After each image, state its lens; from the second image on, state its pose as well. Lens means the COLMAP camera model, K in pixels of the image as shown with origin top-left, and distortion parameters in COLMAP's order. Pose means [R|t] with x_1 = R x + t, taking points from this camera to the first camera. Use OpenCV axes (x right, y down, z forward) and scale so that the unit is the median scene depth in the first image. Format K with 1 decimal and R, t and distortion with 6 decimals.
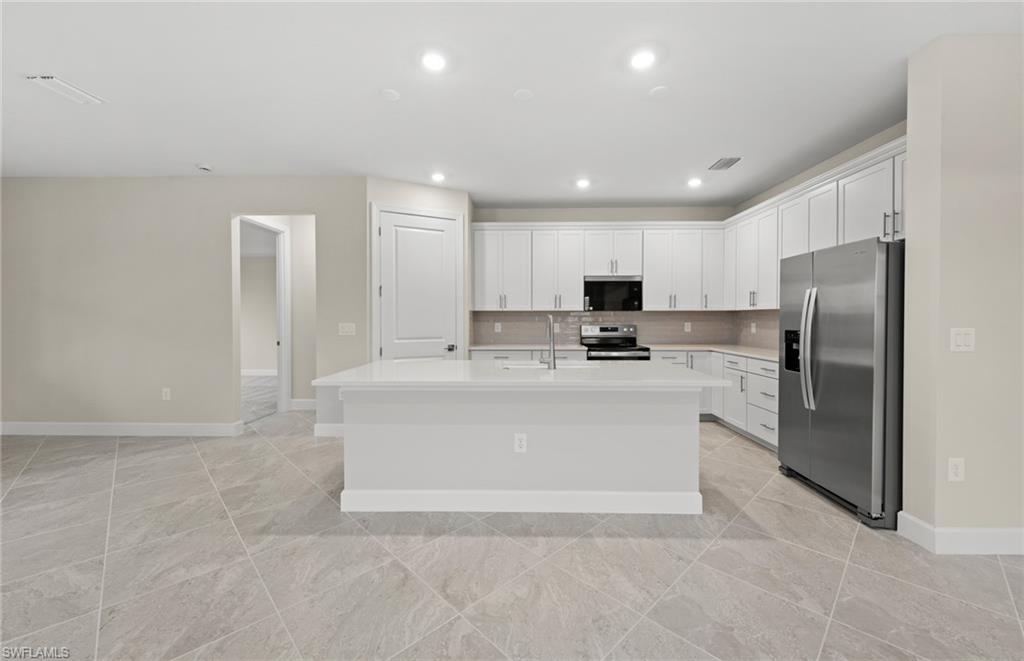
lens RADIAL K [[394.5, 0, 511.8], [0, 394.5, 321.9], [0, 0, 1]] dist [0.007850, -0.003278]
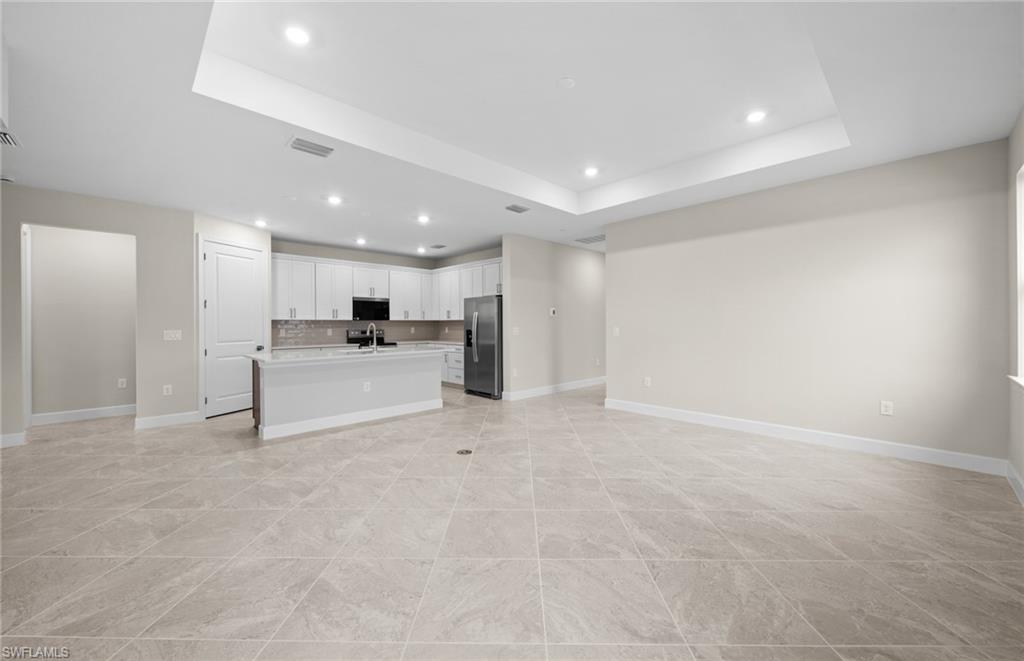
lens RADIAL K [[394.5, 0, 514.2], [0, 394.5, 325.7], [0, 0, 1]] dist [0.007850, -0.003278]
pose [[0.705603, -0.006260, 0.708580, -0.549905], [0.011033, 0.999937, -0.002154, 0.003987], [-0.708522, 0.009338, 0.705627, -0.604548]]
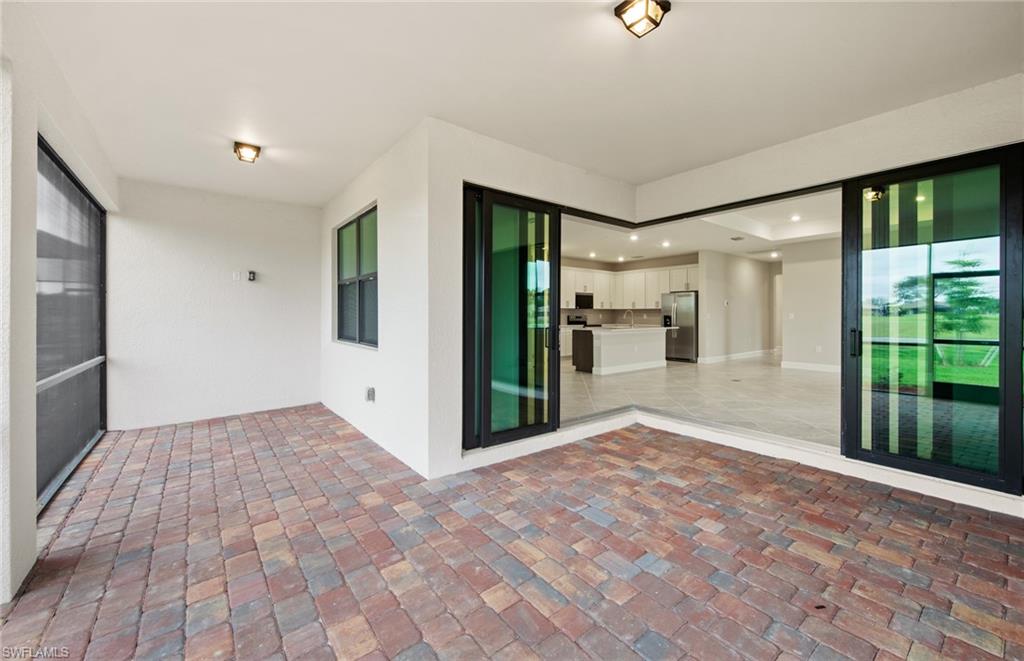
lens RADIAL K [[394.5, 0, 512.0], [0, 394.5, 315.8], [0, 0, 1]] dist [0.007850, -0.003278]
pose [[0.773475, -0.000002, 0.633827, -1.793737], [0.004330, 0.999977, -0.005281, 0.026853], [-0.633813, 0.006829, 0.773457, -0.556560]]
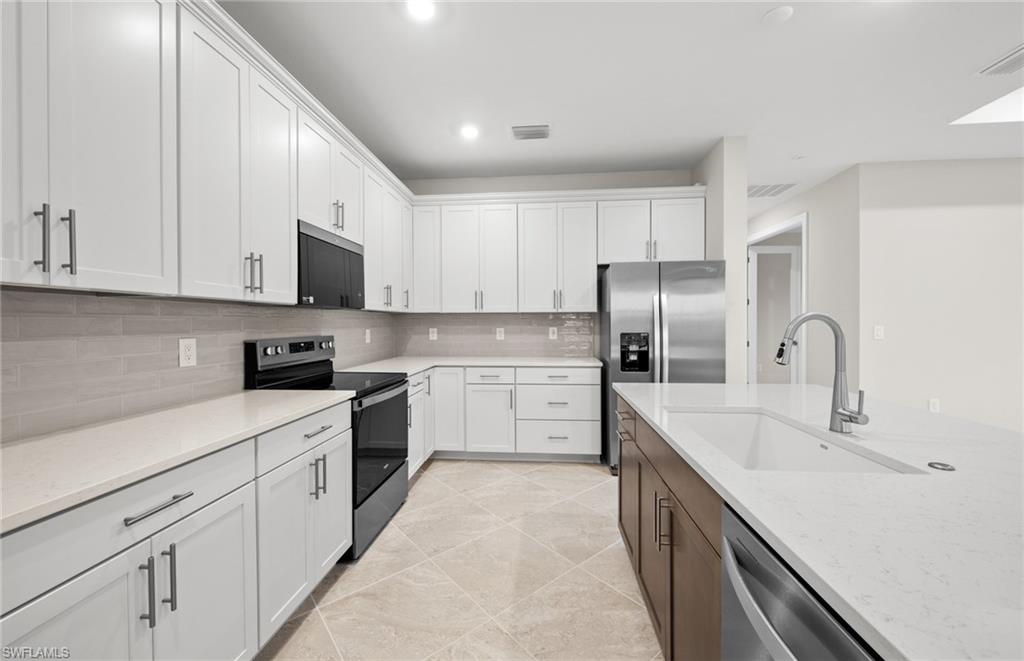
lens RADIAL K [[394.5, 0, 513.1], [0, 394.5, 325.8], [0, 0, 1]] dist [0.007850, -0.003278]
pose [[0.066148, -0.007949, 0.997778, -0.261108], [0.014023, 0.999877, 0.007036, -0.007386], [-0.997711, 0.013526, 0.066251, 0.923745]]
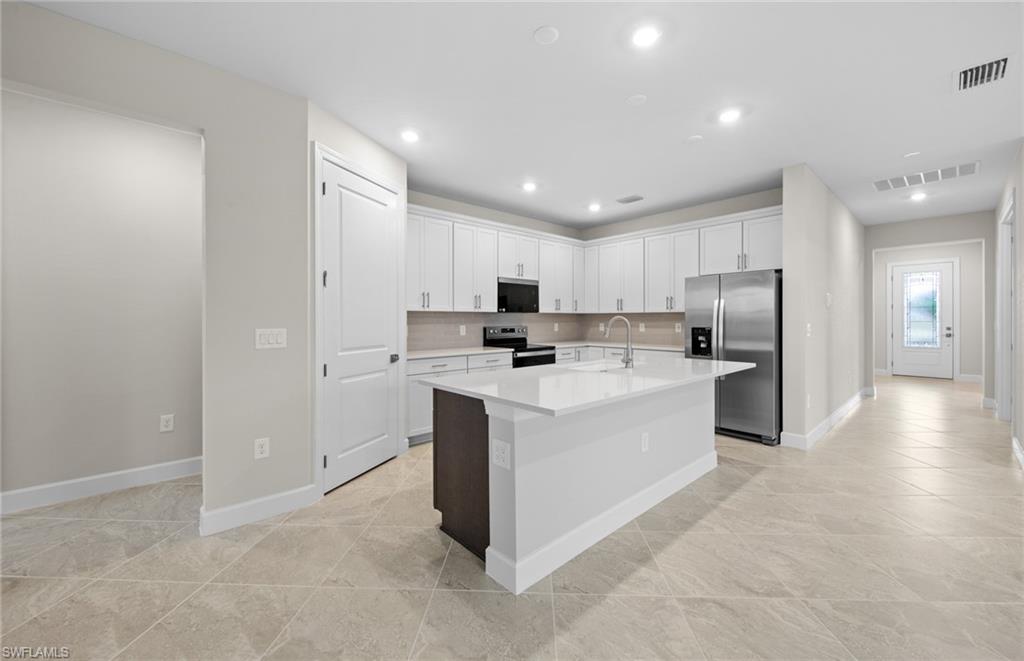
lens RADIAL K [[394.5, 0, 516.2], [0, 394.5, 322.3], [0, 0, 1]] dist [0.007850, -0.003278]
pose [[0.723768, -0.006275, 0.690015, -0.576240], [0.008416, 0.999965, 0.000267, -0.003531], [-0.689993, 0.005614, 0.723795, 0.308219]]
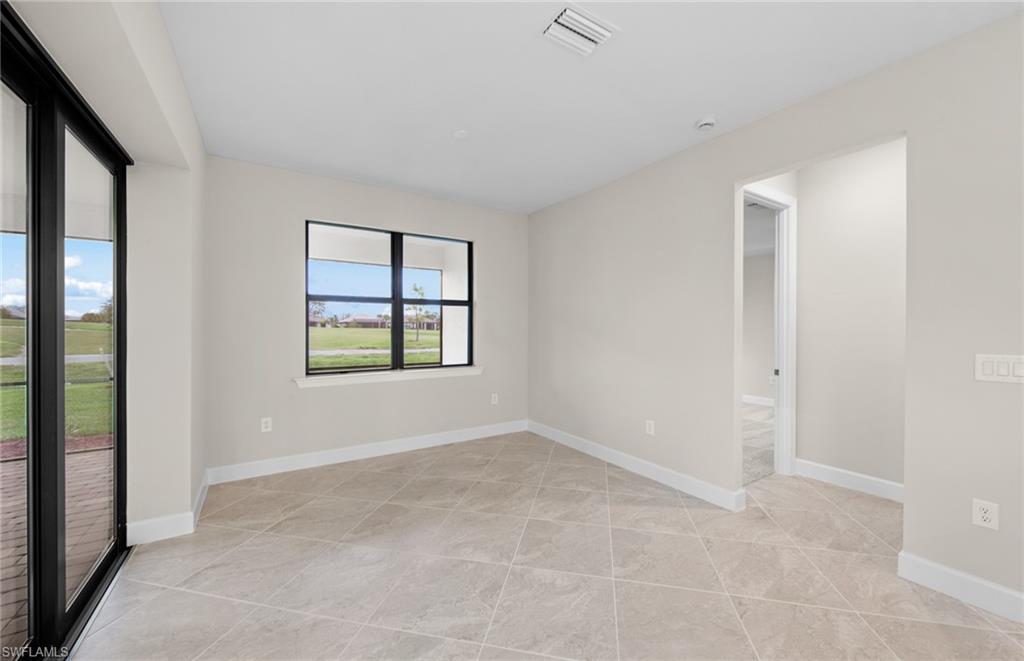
lens RADIAL K [[394.5, 0, 517.5], [0, 394.5, 328.7], [0, 0, 1]] dist [0.007850, -0.003278]
pose [[0.572646, 0.007906, -0.819765, -0.374275], [-0.012991, 0.999915, 0.000569, -0.019563], [0.819700, 0.010323, 0.572700, 0.316278]]
